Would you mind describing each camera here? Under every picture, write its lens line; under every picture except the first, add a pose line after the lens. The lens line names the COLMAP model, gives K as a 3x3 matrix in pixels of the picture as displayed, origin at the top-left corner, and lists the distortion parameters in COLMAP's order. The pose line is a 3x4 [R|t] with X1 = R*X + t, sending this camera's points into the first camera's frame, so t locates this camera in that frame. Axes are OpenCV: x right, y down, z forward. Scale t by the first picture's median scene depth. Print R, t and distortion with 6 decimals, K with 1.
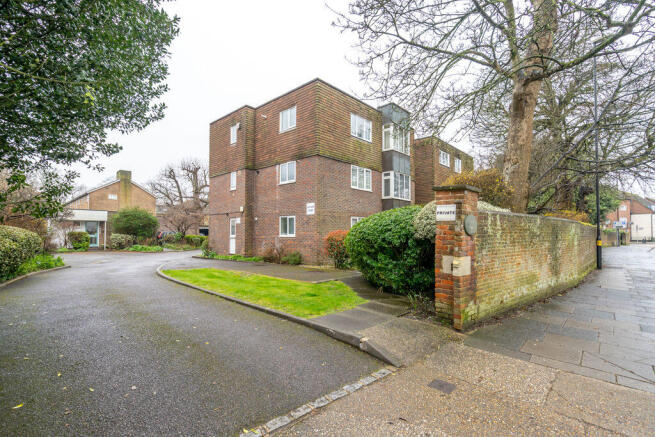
lens RADIAL K [[310.8, 0, 324.9], [0, 310.8, 218.8], [0, 0, 1]] dist [-0.002601, 0.002277]
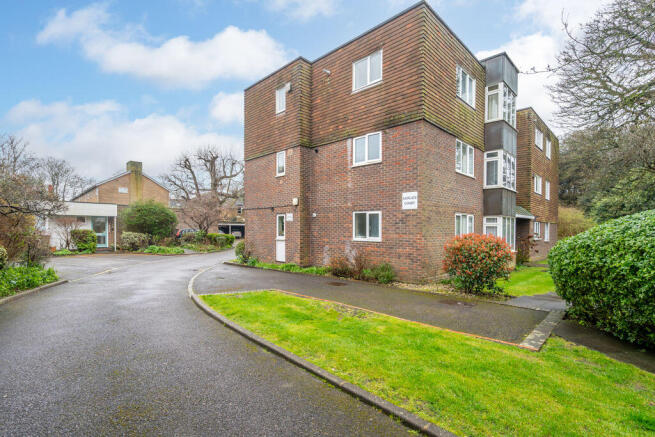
lens RADIAL K [[310.8, 0, 323.3], [0, 310.8, 230.6], [0, 0, 1]] dist [-0.002601, 0.002277]
pose [[0.999558, 0.005936, -0.029142, -0.172440], [-0.004404, 0.998620, 0.052340, -0.001537], [0.029413, -0.052189, 0.998204, 0.254952]]
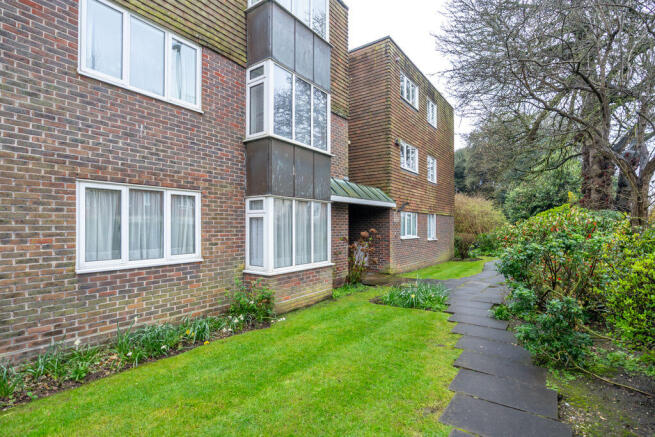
lens RADIAL K [[310.8, 0, 332.0], [0, 310.8, 217.2], [0, 0, 1]] dist [-0.002601, 0.002277]
pose [[0.992020, -0.003873, 0.126020, 0.239978], [0.001956, 0.999880, 0.015338, 0.019728], [-0.126065, -0.014969, 0.991909, 0.632329]]
